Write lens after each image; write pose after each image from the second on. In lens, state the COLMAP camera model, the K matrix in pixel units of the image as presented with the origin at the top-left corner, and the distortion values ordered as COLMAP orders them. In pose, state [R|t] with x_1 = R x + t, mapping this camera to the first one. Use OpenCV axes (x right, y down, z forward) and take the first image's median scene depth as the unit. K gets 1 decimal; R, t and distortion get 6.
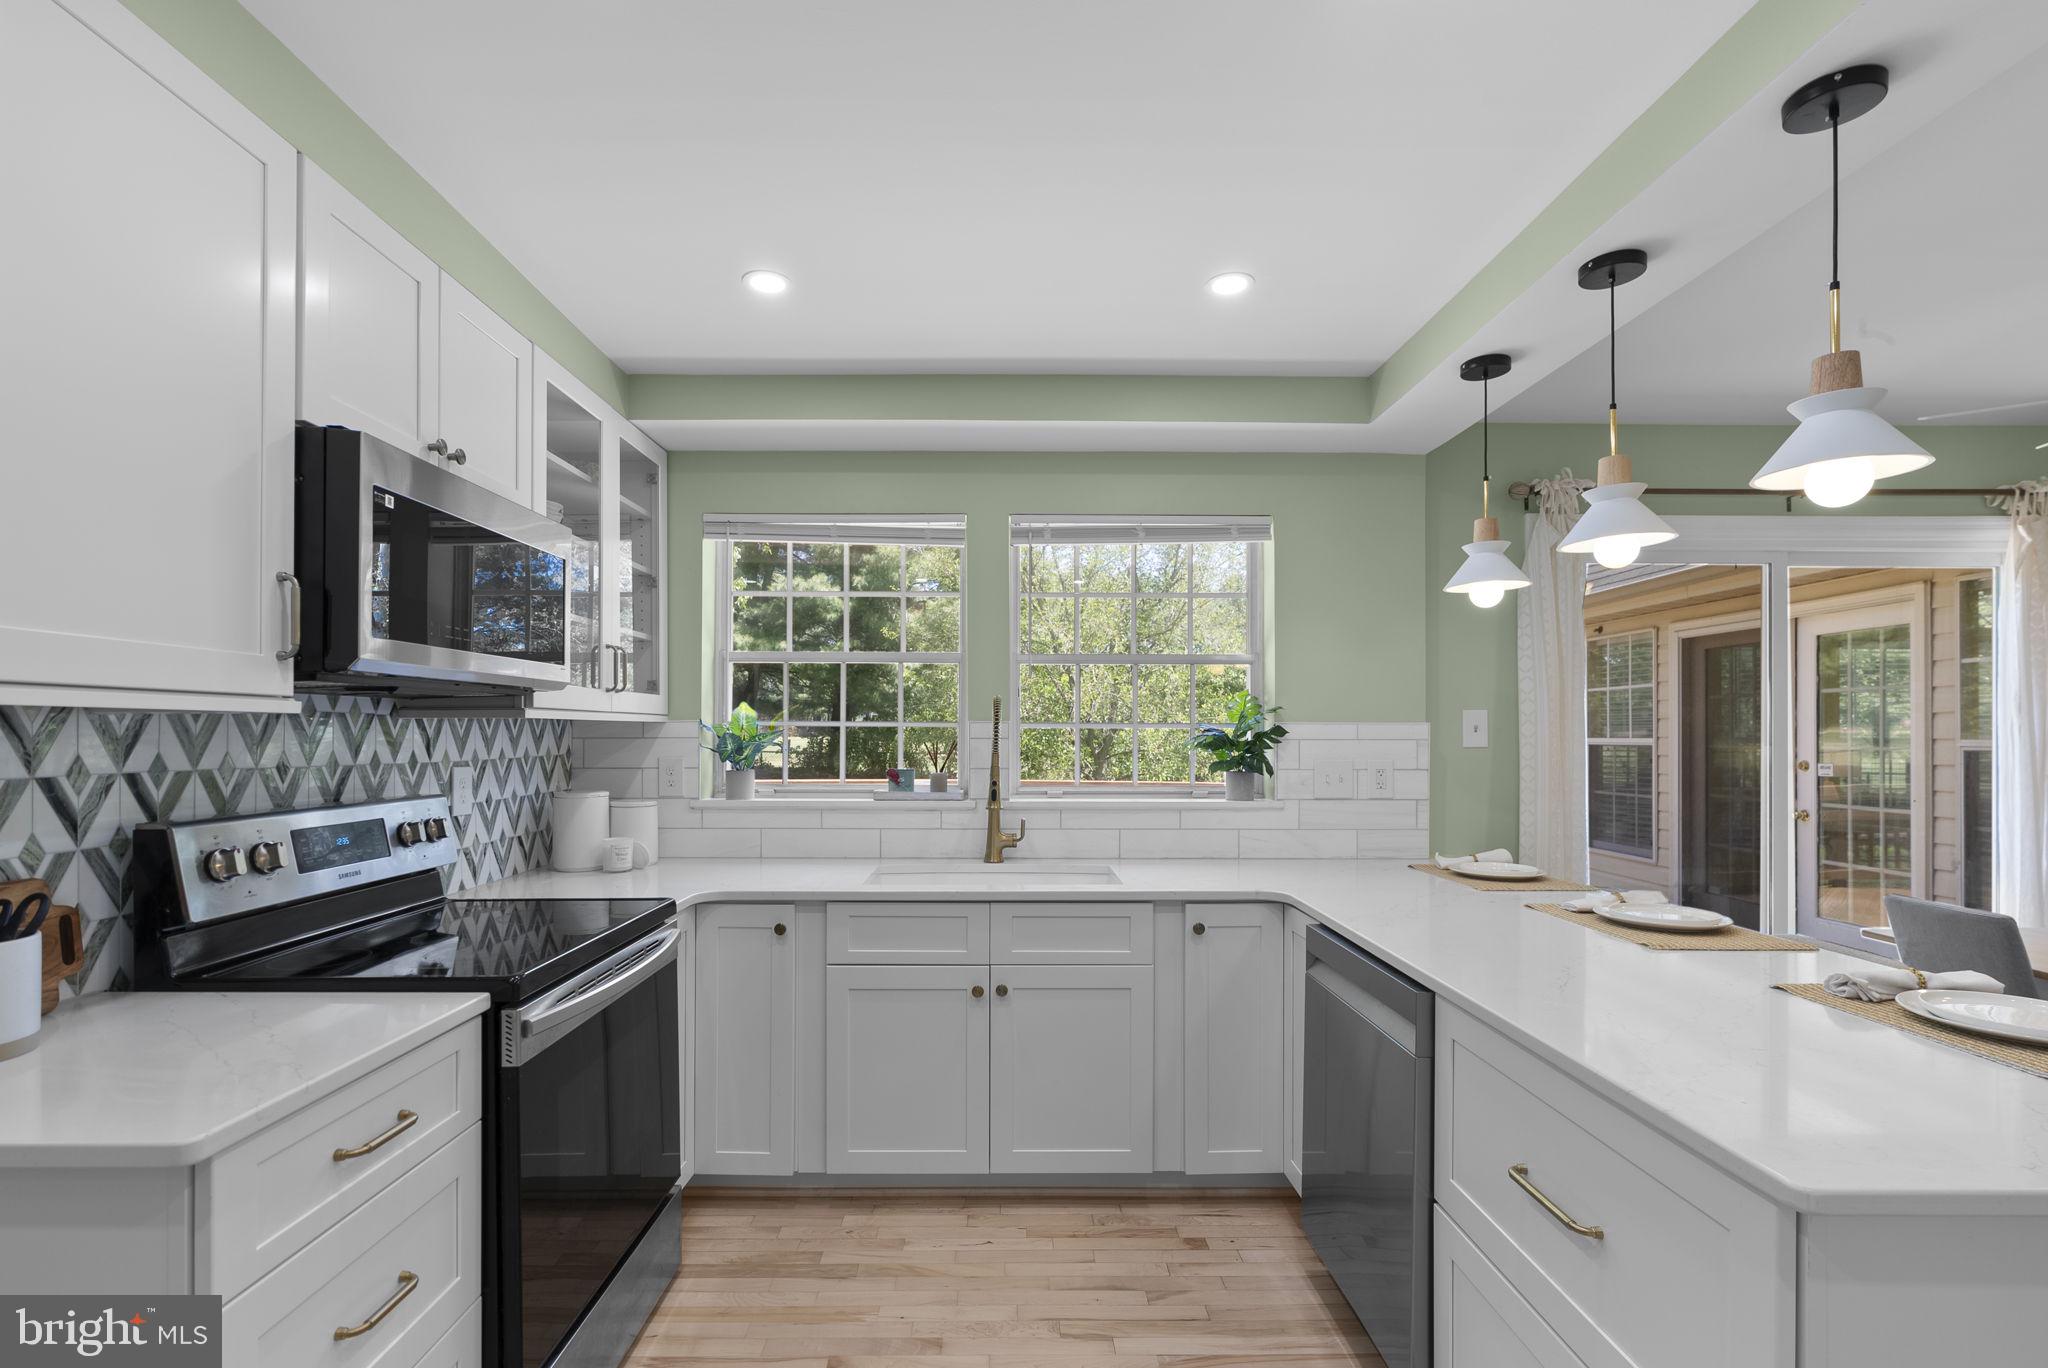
lens RADIAL K [[927.8, 0, 1003.5], [0, 927.8, 727.3], [0, 0, 1]] dist [-0.009114, 0.000543]
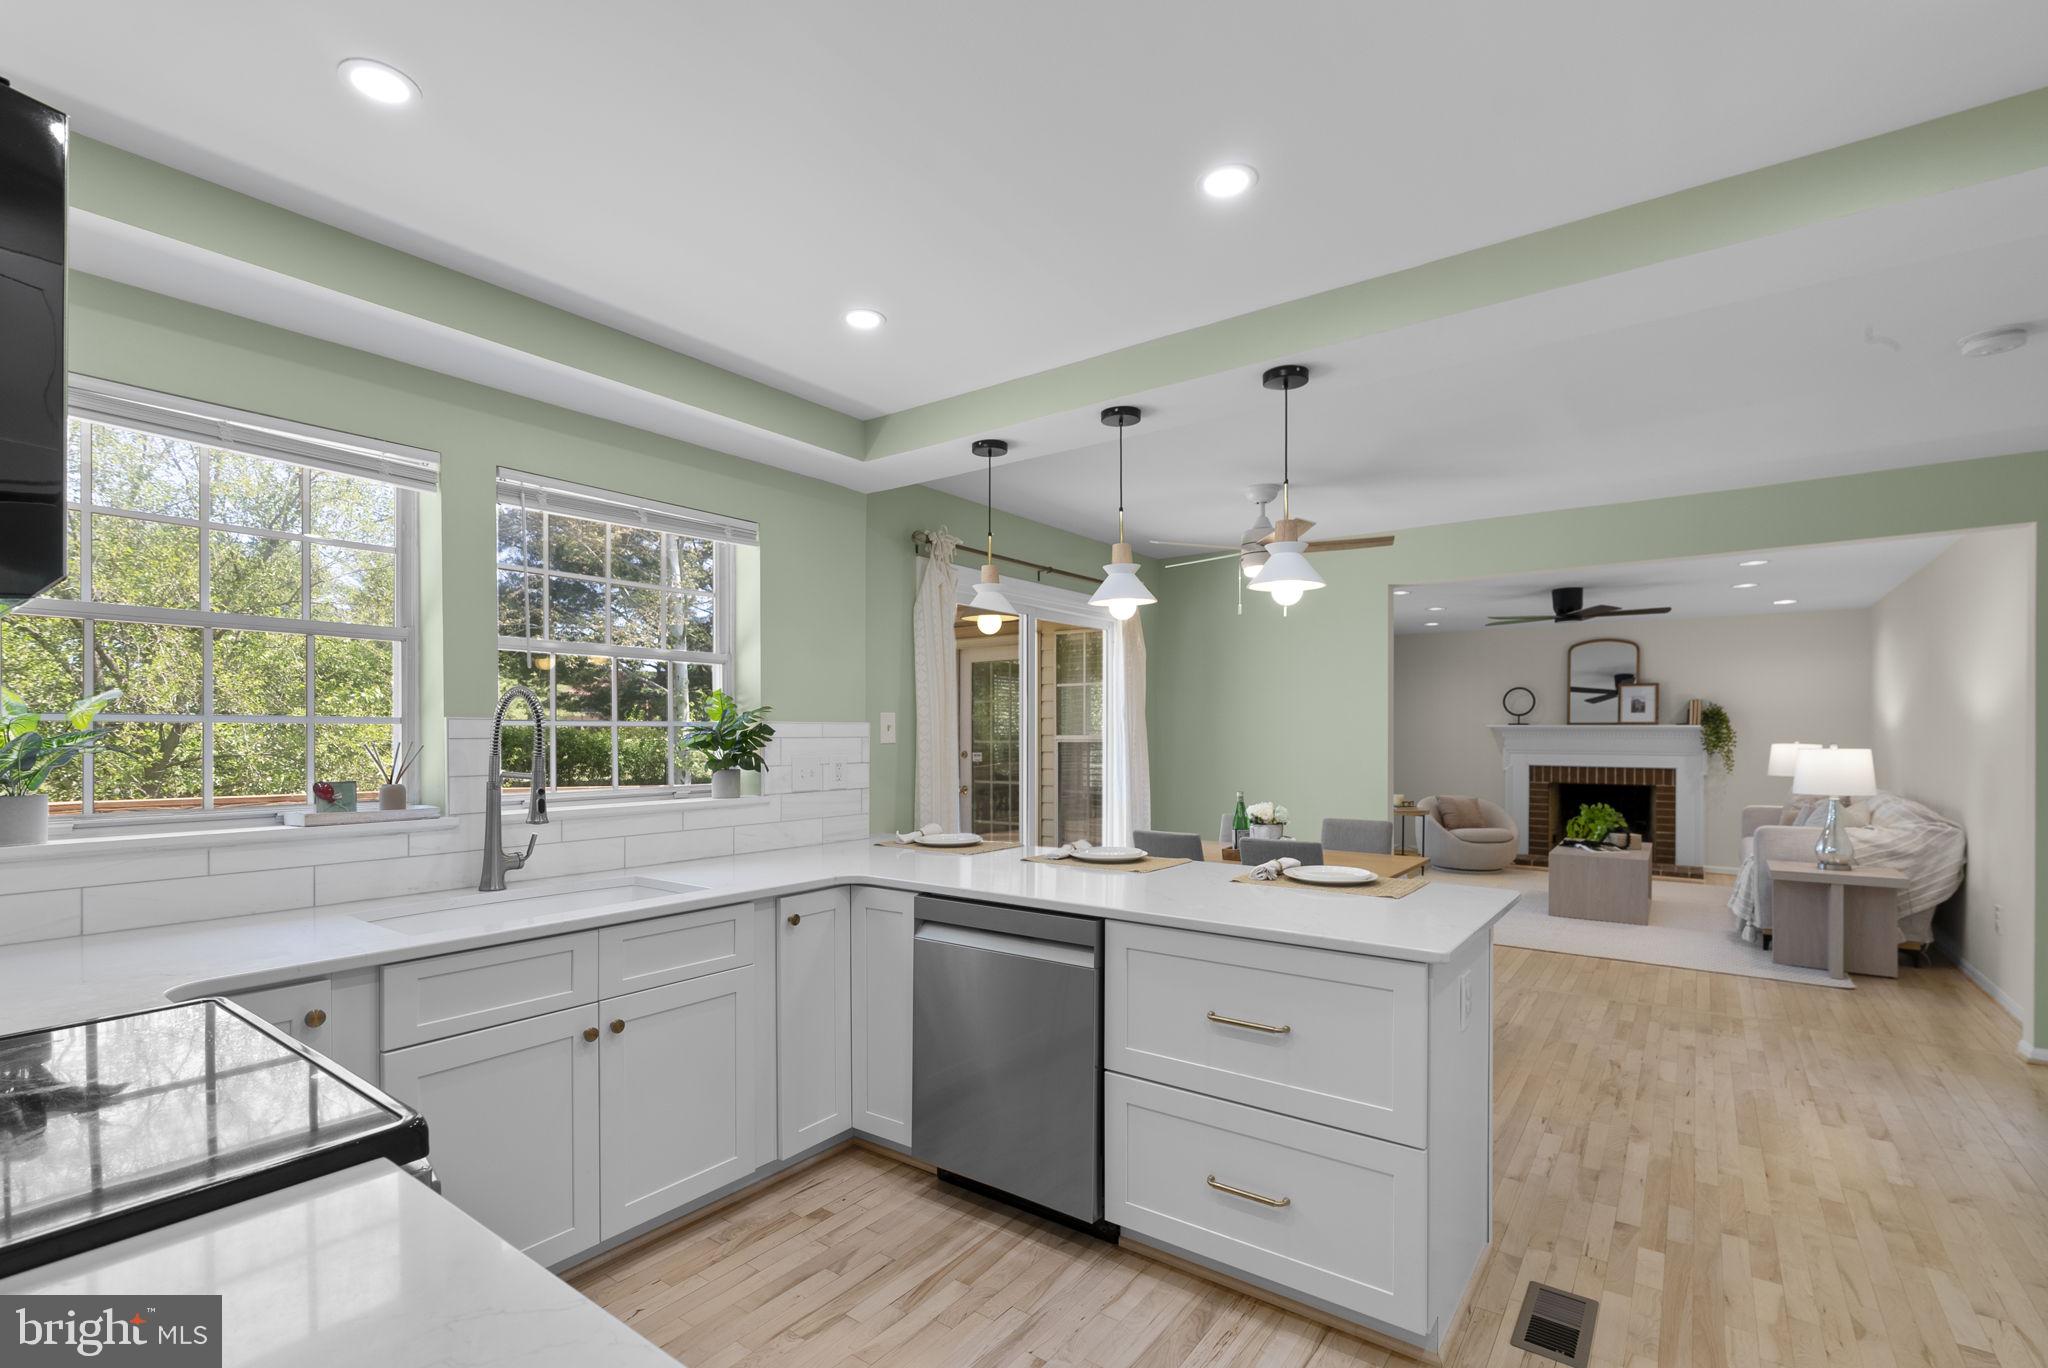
lens RADIAL K [[927.8, 0, 1008.0], [0, 927.8, 735.4], [0, 0, 1]] dist [-0.009114, 0.000543]
pose [[0.607129, -0.004226, 0.794592, -0.382597], [-0.004316, 0.999954, 0.008615, 0.000300], [-0.794592, -0.008660, 0.607083, 0.147448]]
